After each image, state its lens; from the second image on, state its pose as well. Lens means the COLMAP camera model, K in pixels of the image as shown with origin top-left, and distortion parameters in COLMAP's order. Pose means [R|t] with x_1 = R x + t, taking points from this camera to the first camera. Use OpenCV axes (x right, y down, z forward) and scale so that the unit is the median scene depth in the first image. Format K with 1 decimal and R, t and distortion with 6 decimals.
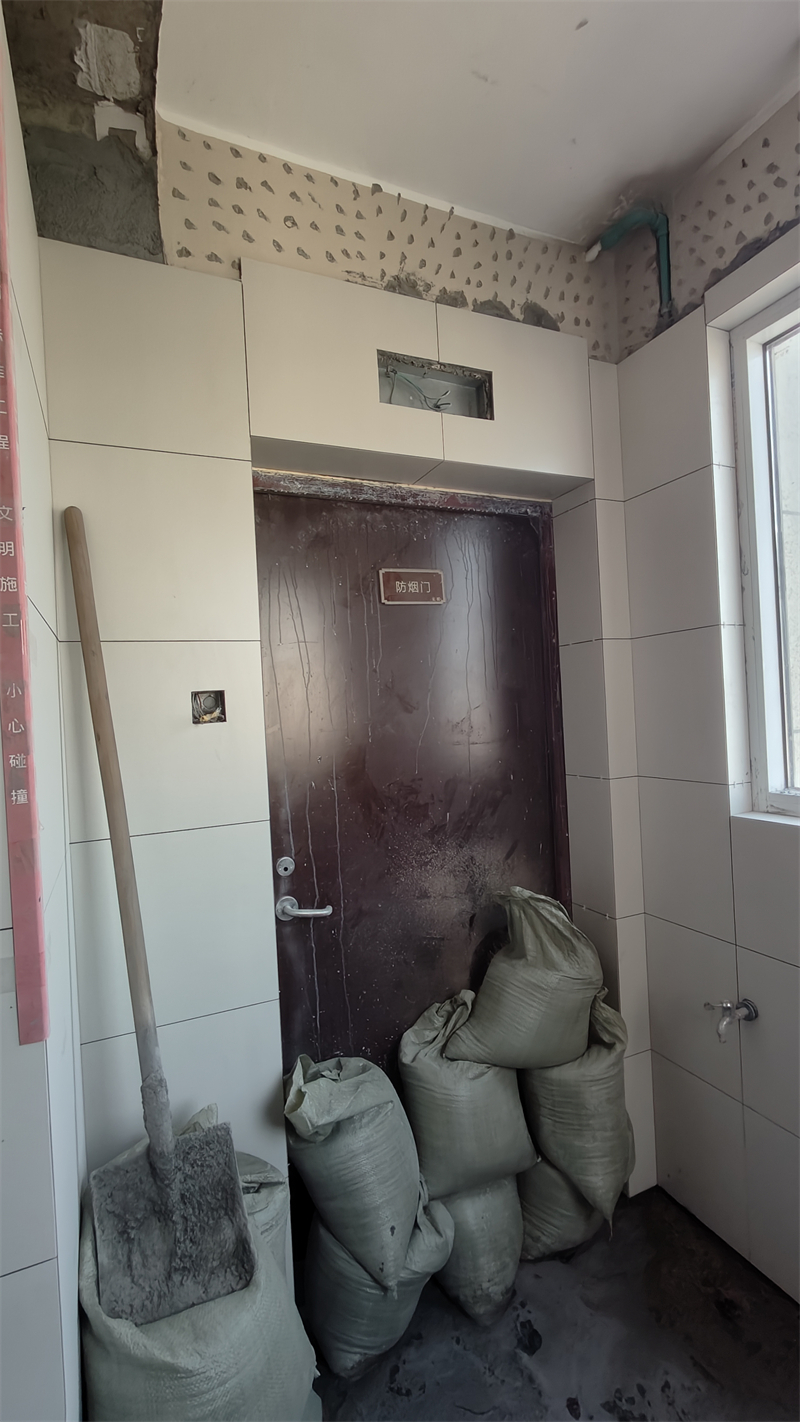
lens RADIAL K [[662.8, 0, 395.8], [0, 662.8, 716.0], [0, 0, 1]] dist [0.000323, 0.000804]
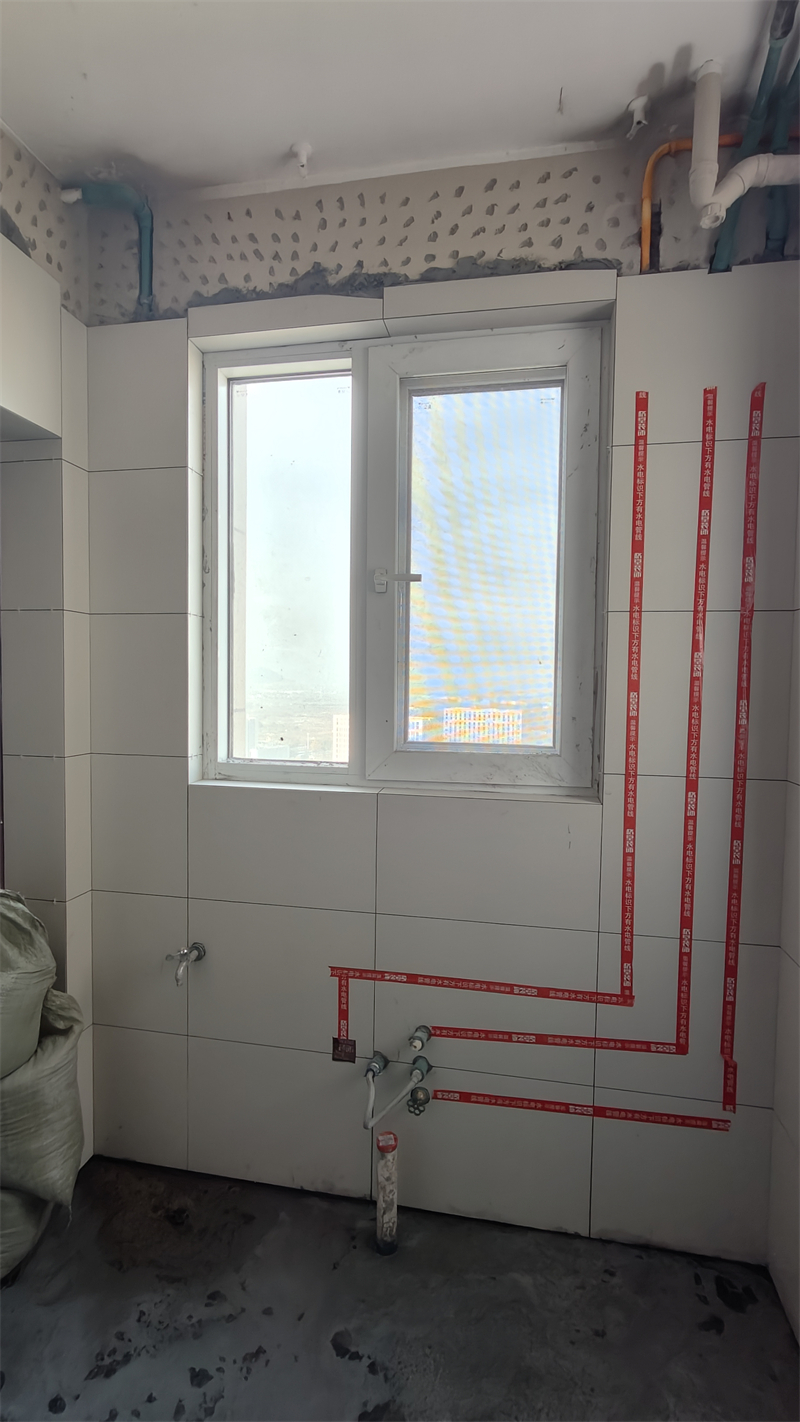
lens RADIAL K [[669.1, 0, 401.9], [0, 669.1, 720.8], [0, 0, 1]] dist [0.000007, -0.000060]
pose [[0.561731, 0.013181, 0.827215, -0.225243], [-0.034111, 0.999392, 0.007239, 0.021065], [-0.826617, -0.032284, 0.561839, 0.061815]]
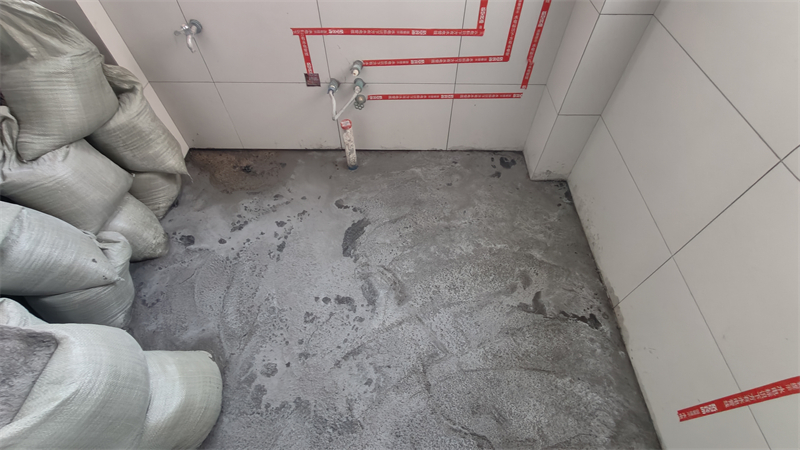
lens RADIAL K [[361.4, 0, 400.8], [0, 361.4, 230.7], [0, 0, 1]] dist [0.000609, 0.000982]
pose [[0.406644, -0.710117, 0.574783, -0.137957], [-0.009671, 0.625768, 0.779949, 0.049008], [-0.913535, -0.322720, 0.247597, 0.132551]]
